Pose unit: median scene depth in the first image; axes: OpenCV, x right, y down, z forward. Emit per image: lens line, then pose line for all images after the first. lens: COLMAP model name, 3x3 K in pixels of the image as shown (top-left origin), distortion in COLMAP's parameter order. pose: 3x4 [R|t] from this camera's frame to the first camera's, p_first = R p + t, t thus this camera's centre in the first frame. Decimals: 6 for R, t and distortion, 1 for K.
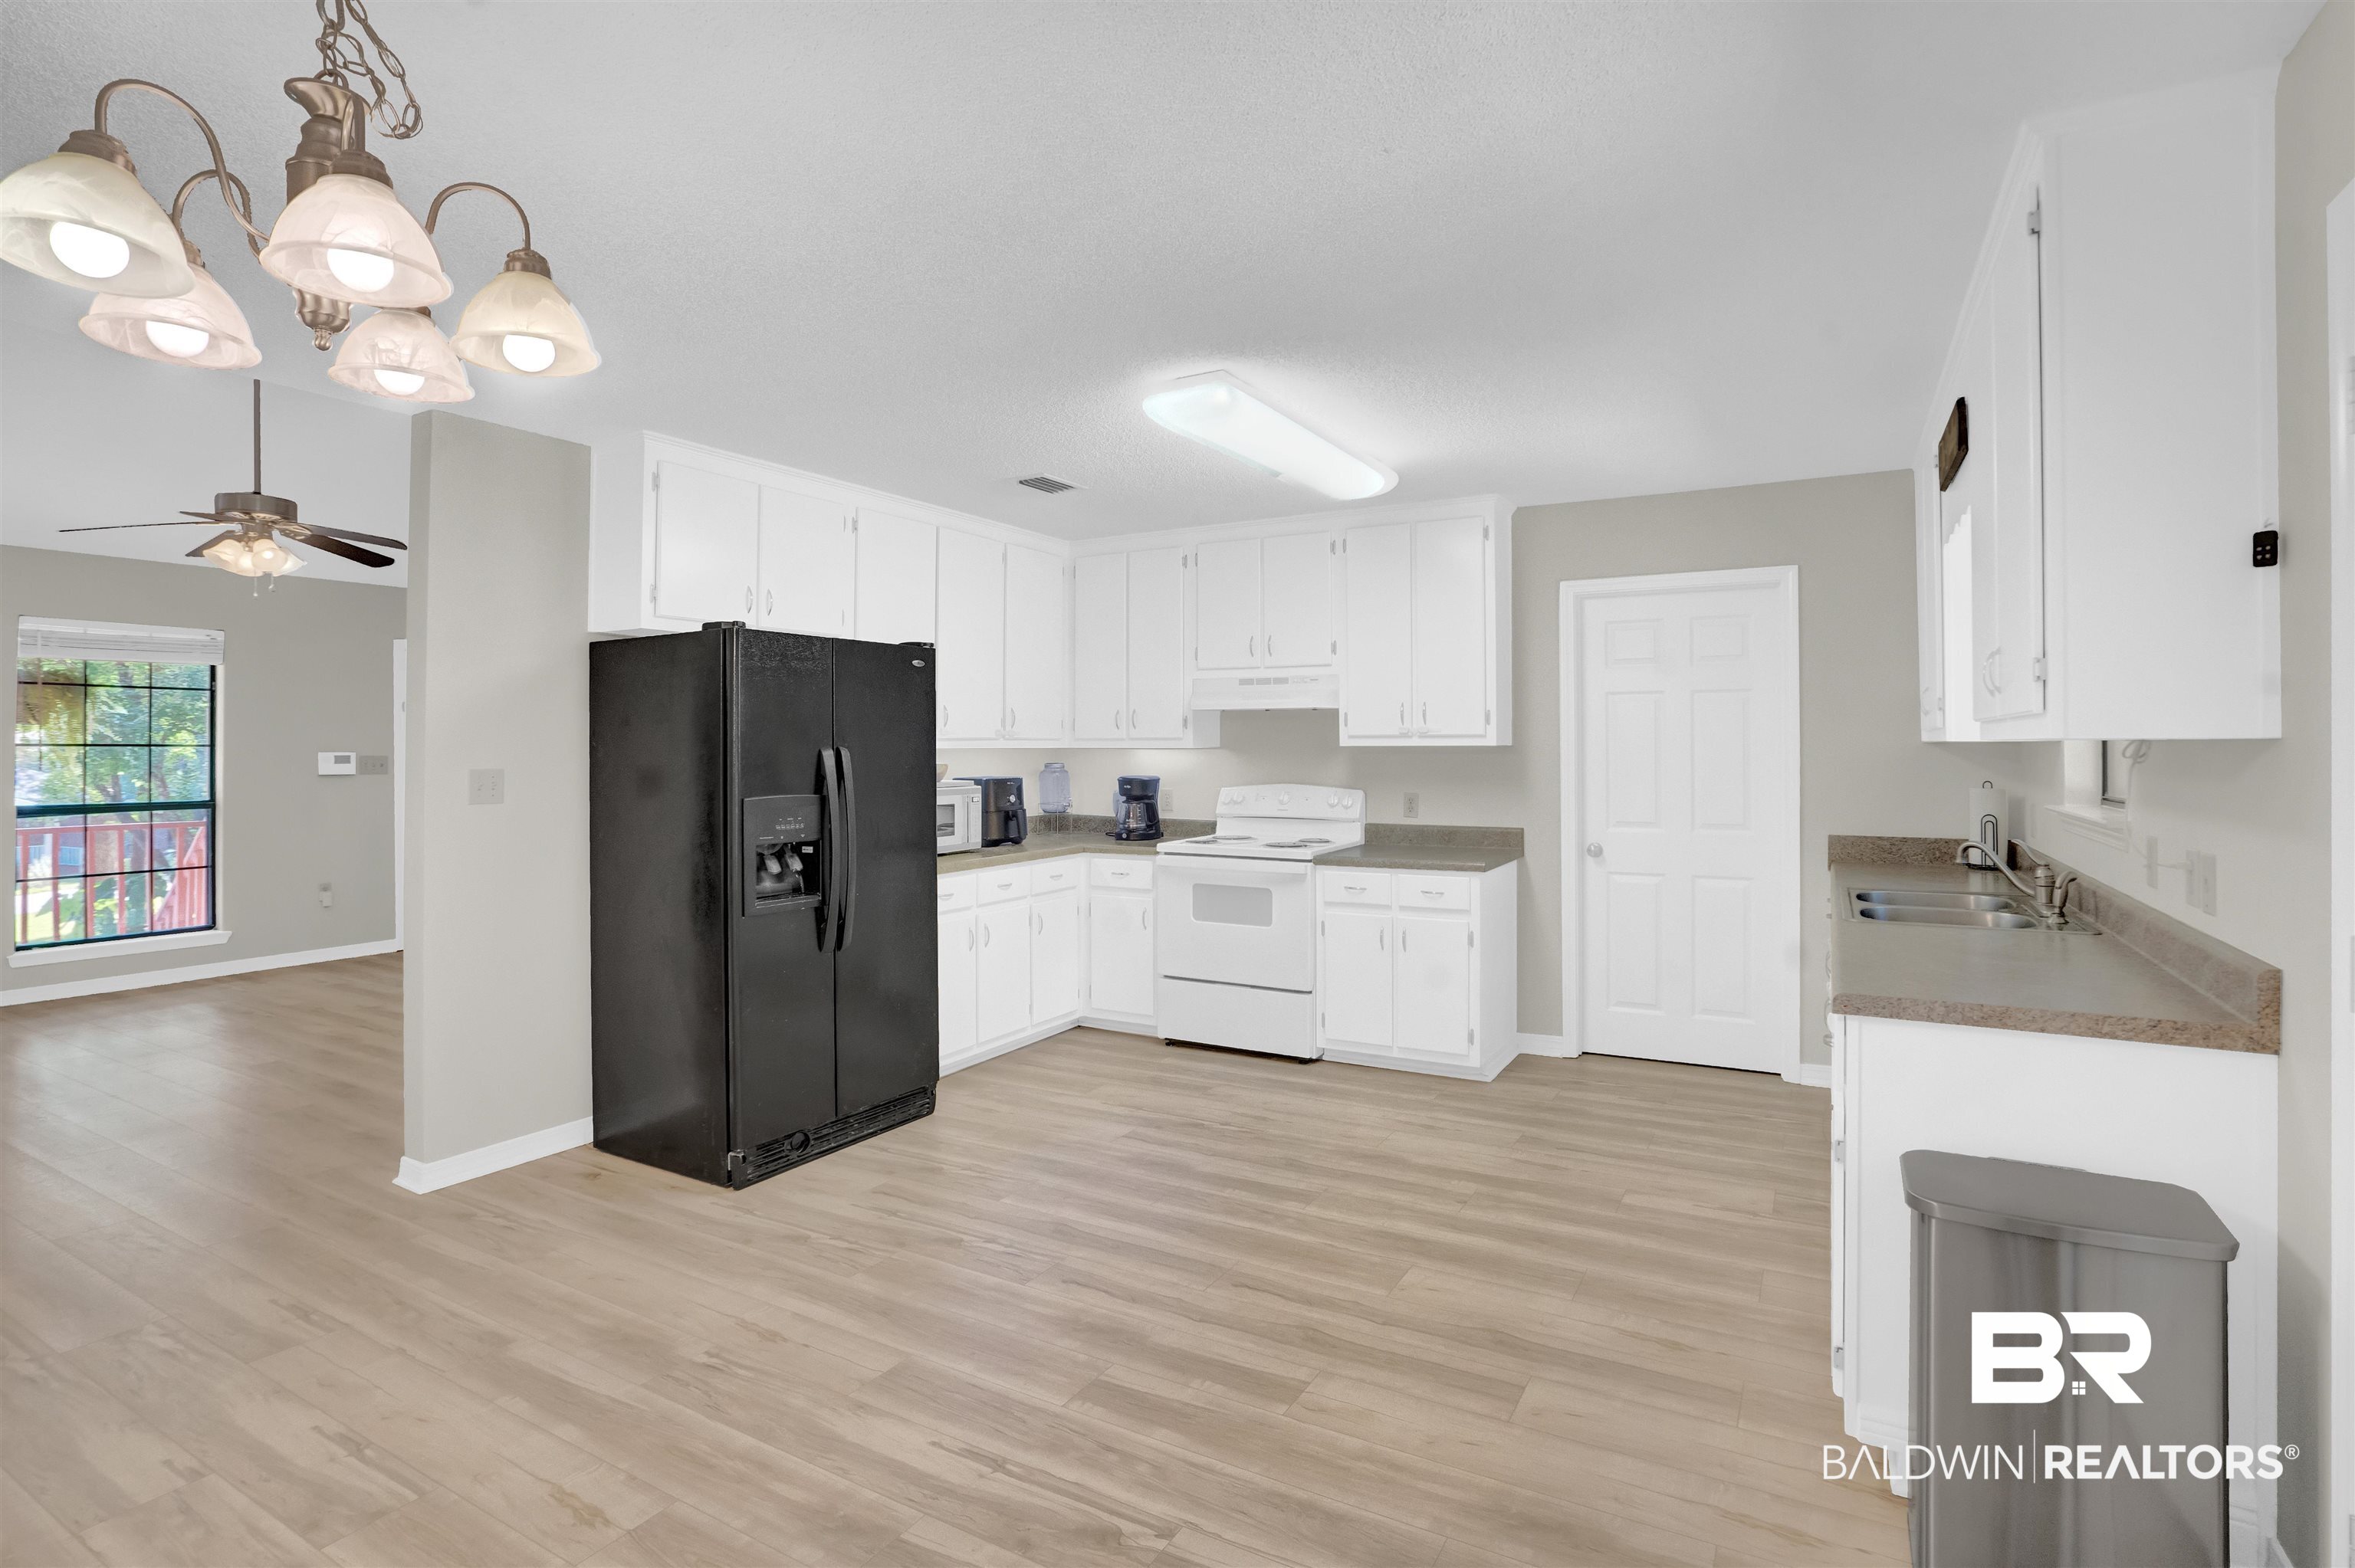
lens RADIAL K [[1167.6, 0, 1046.2], [0, 1167.6, 752.9], [0, 0, 1]] dist [-0.074661, 0.025045]
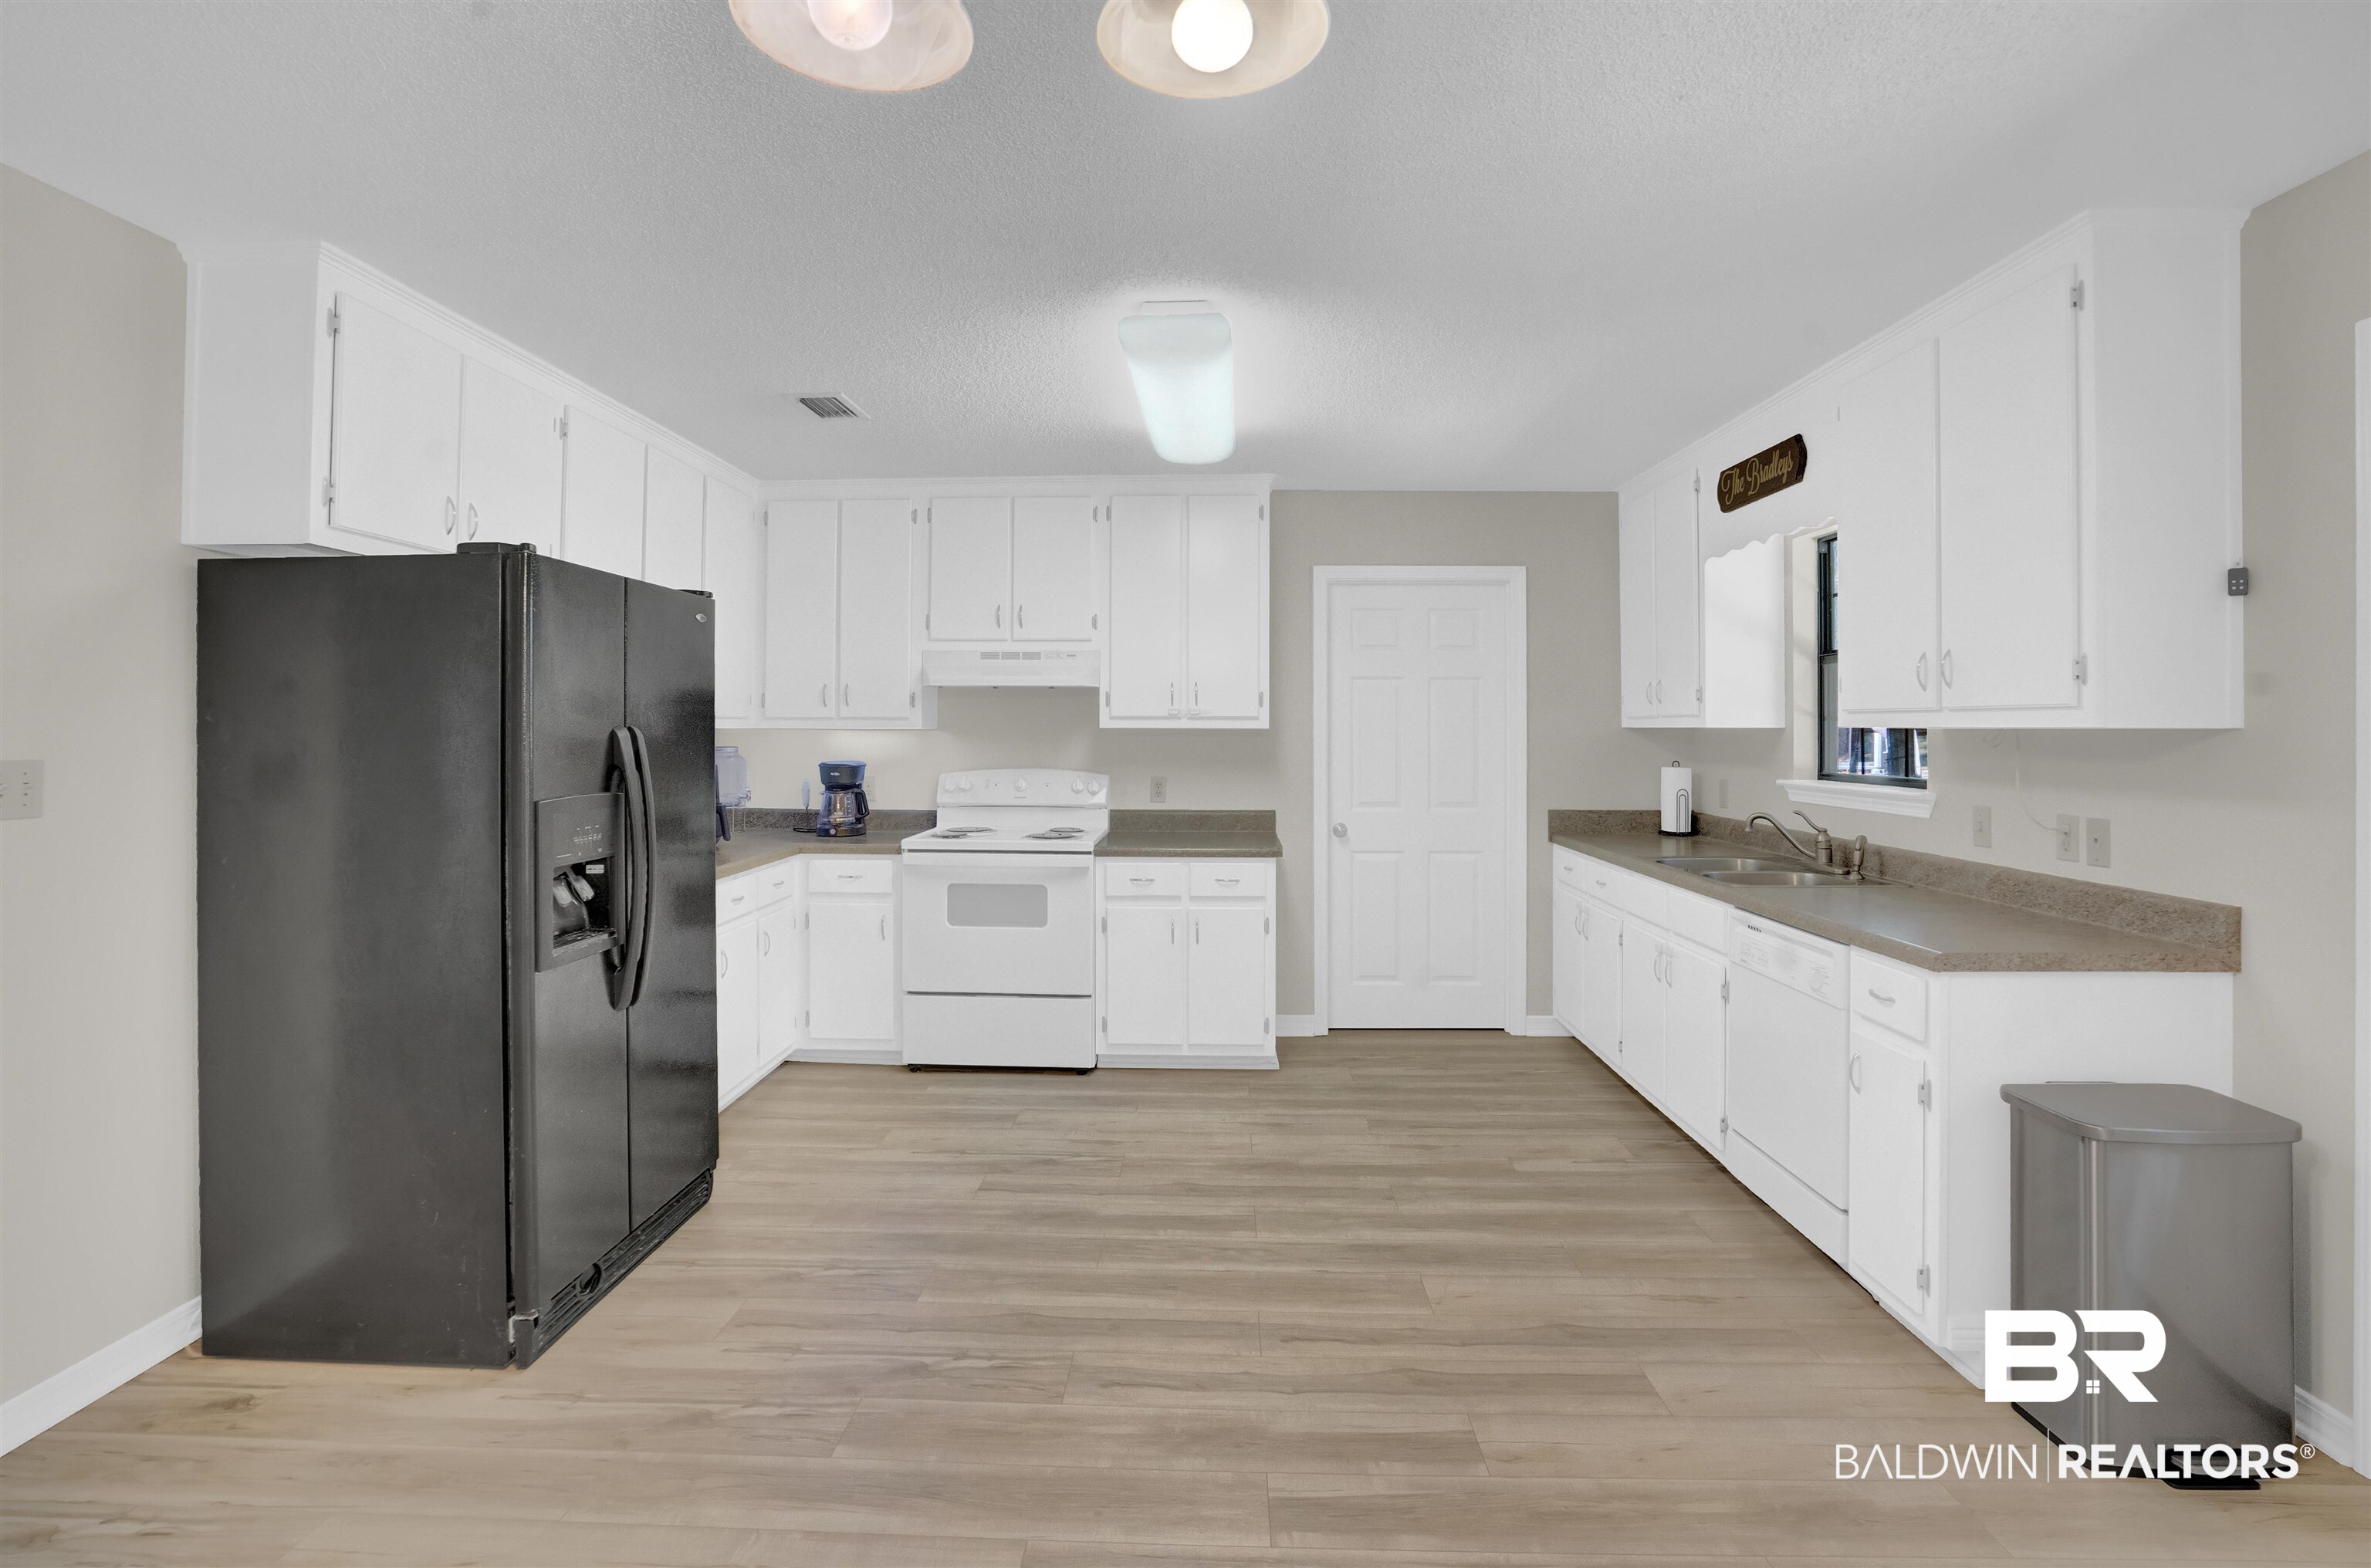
lens RADIAL K [[1220.4, 0, 1091.9], [0, 1220.4, 726.9], [0, 0, 1]] dist [-0.070038, 0.032632]
pose [[0.867819, 0.005236, 0.496853, -0.299605], [-0.002885, 0.999981, -0.005499, -0.001543], [-0.496873, 0.003339, 0.867817, 0.192725]]
